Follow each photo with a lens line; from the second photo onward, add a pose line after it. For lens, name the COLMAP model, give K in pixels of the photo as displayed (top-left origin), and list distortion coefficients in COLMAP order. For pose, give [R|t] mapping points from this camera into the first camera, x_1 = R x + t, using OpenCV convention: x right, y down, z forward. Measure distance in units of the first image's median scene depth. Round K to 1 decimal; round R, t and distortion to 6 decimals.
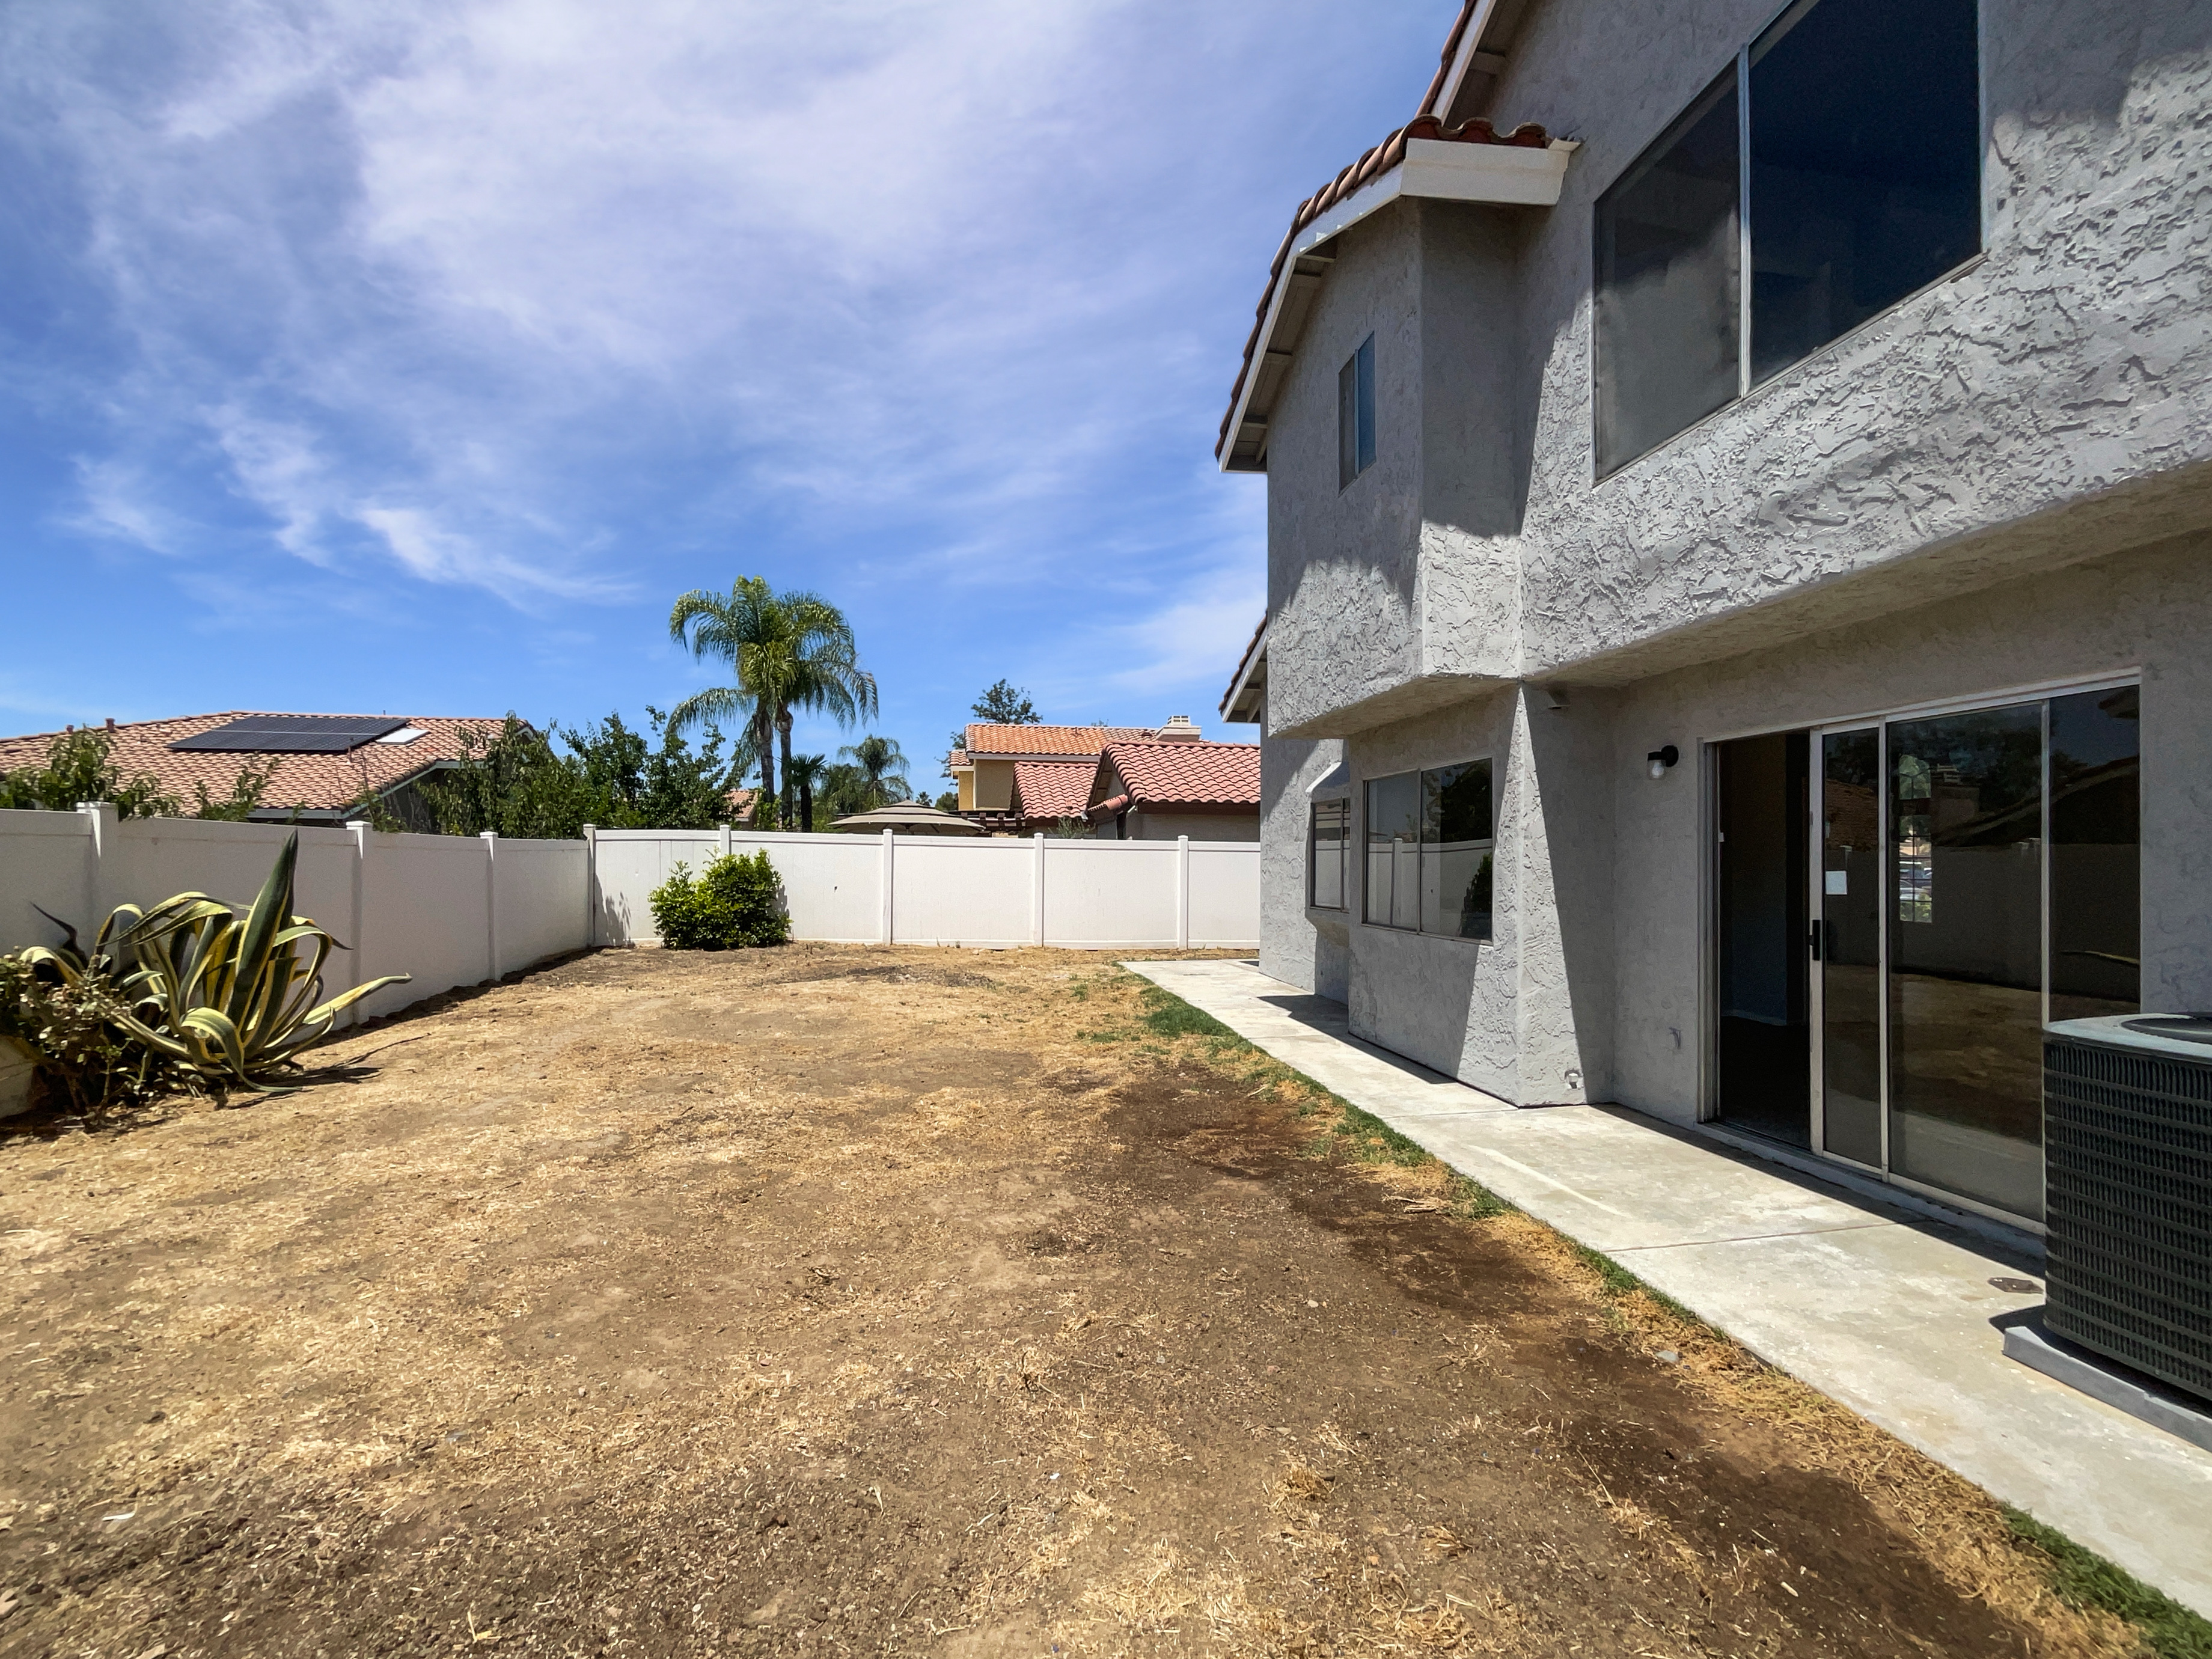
lens RADIAL K [[905.1, 0, 1094.0], [0, 905.1, 846.4], [0, 0, 1]] dist [-0.000226, -0.000117]
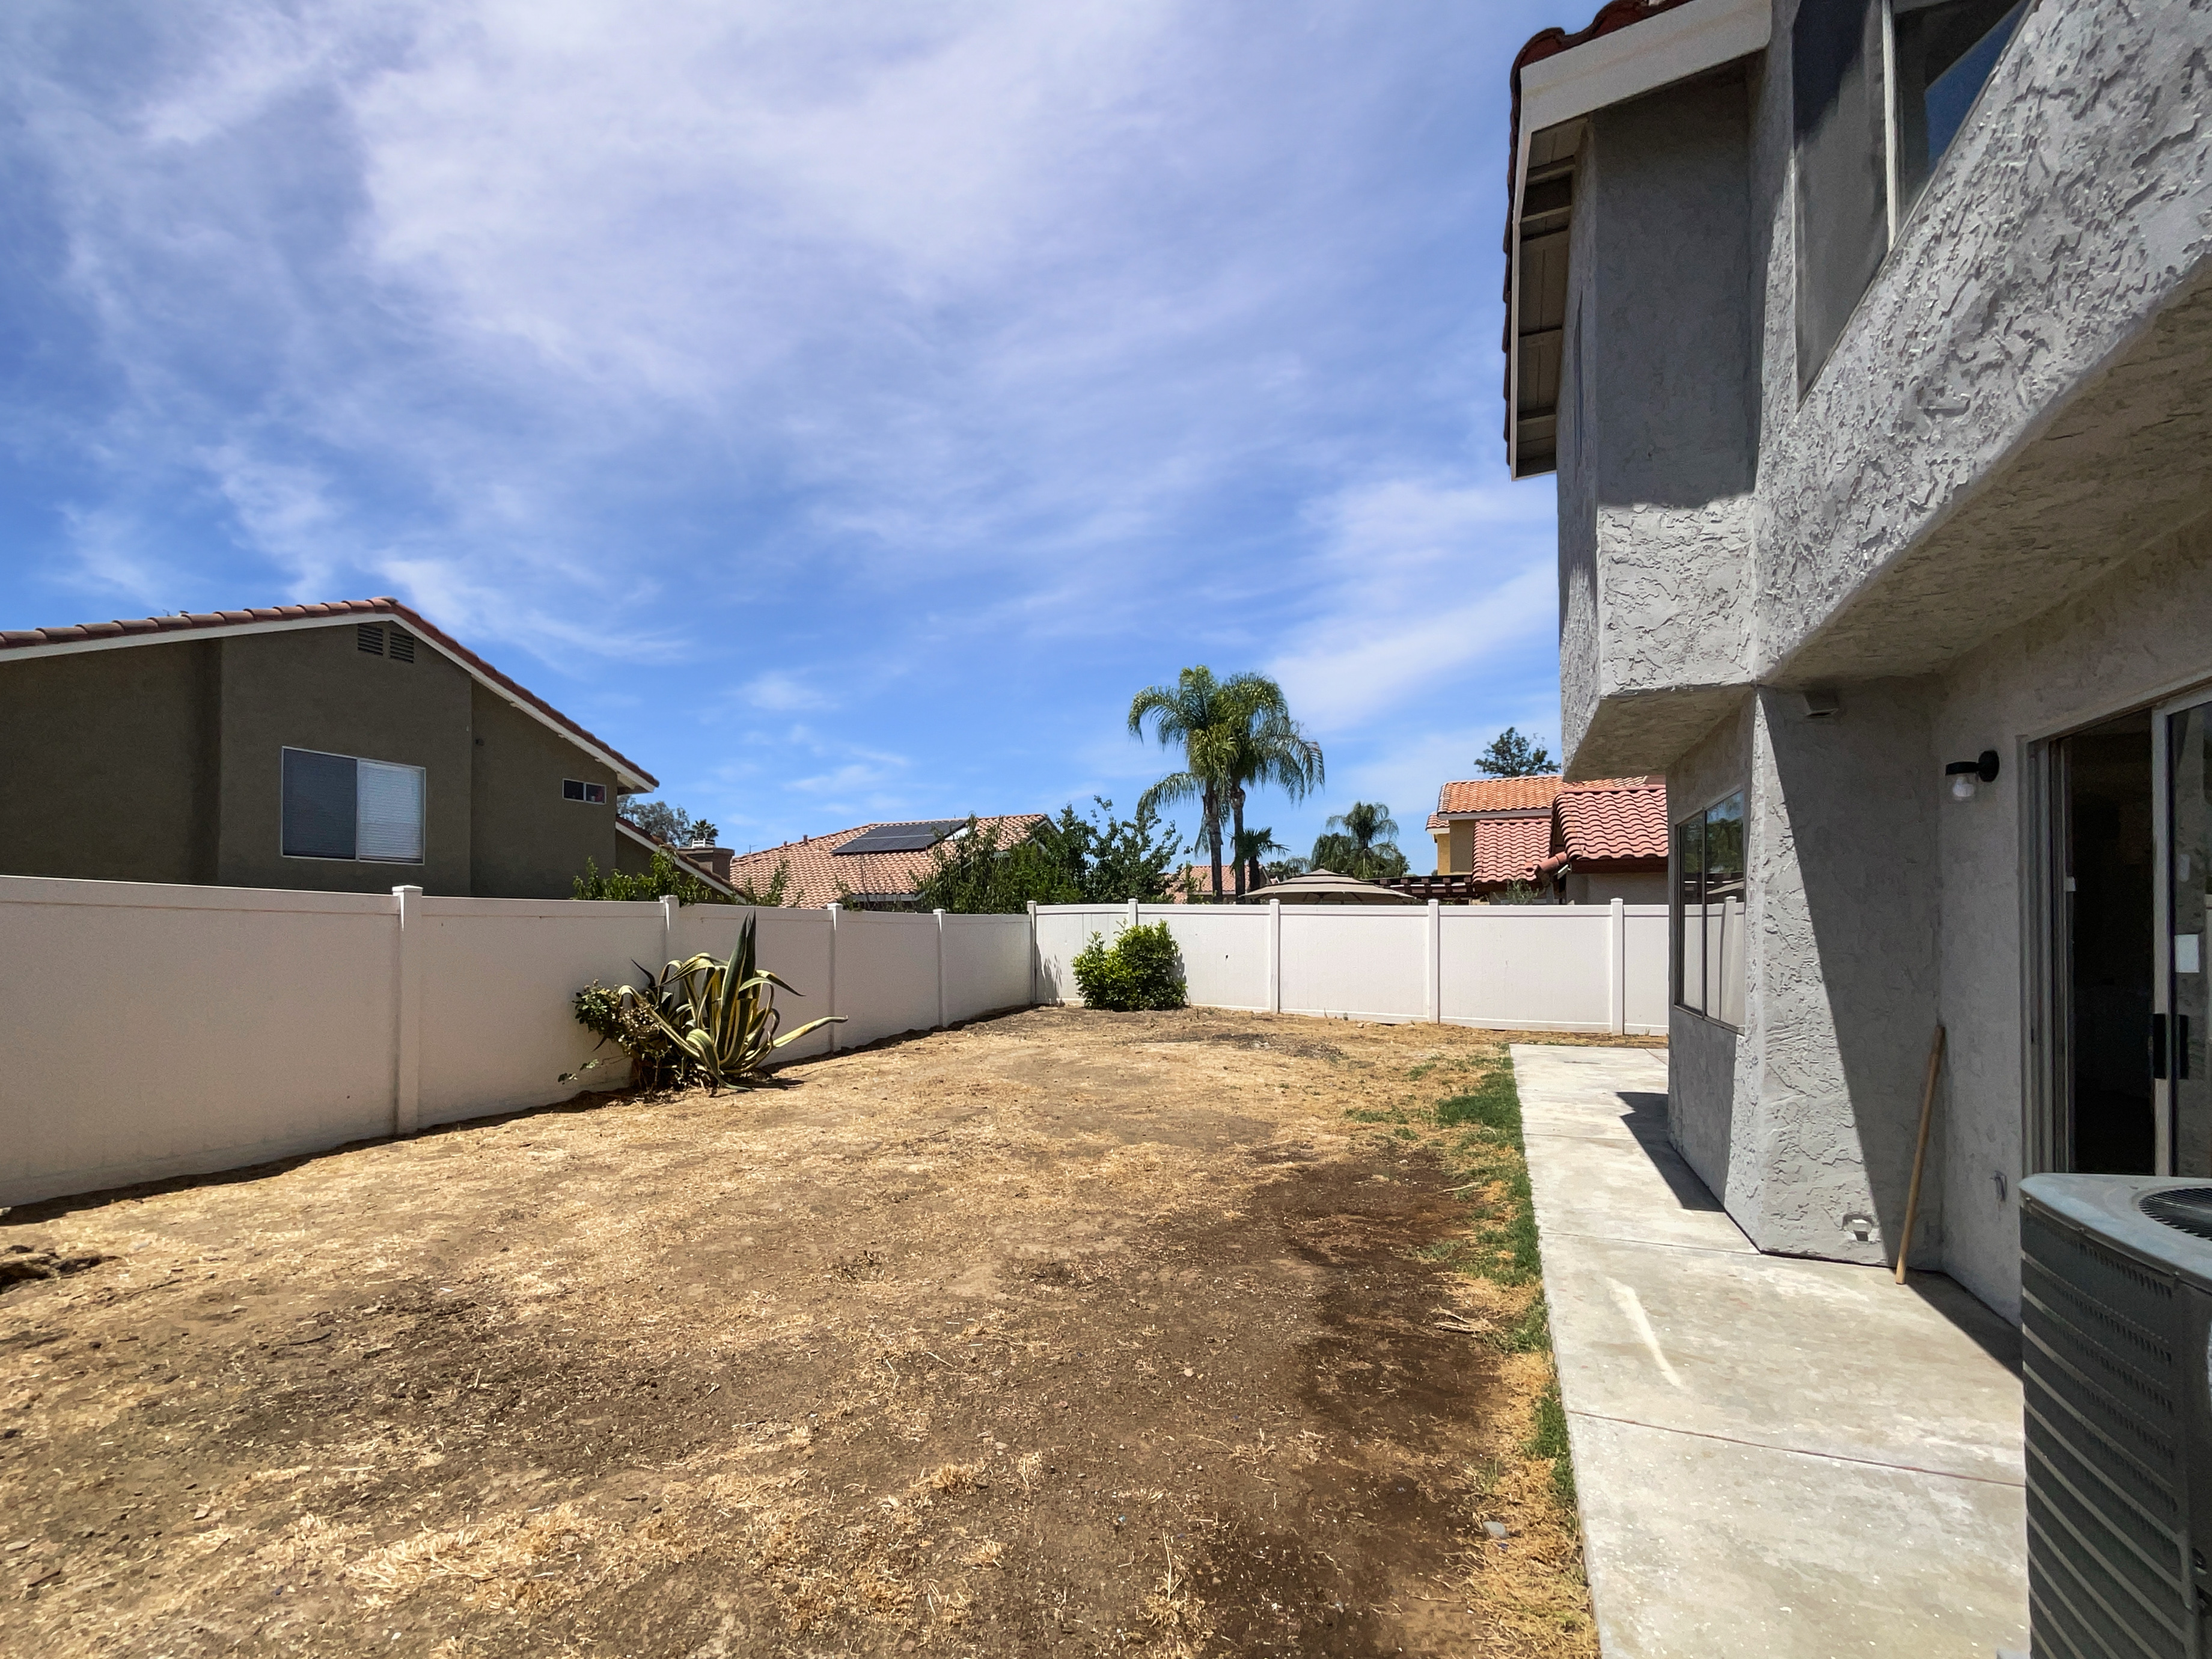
lens RADIAL K [[905.1, 0, 1049.4], [0, 905.1, 909.4], [0, 0, 1]] dist [-0.000226, -0.000117]
pose [[0.839847, -0.018568, -0.542506, 0.382940], [0.014045, 0.999823, -0.012479, 0.005235], [0.542642, 0.002861, 0.839959, 0.048398]]
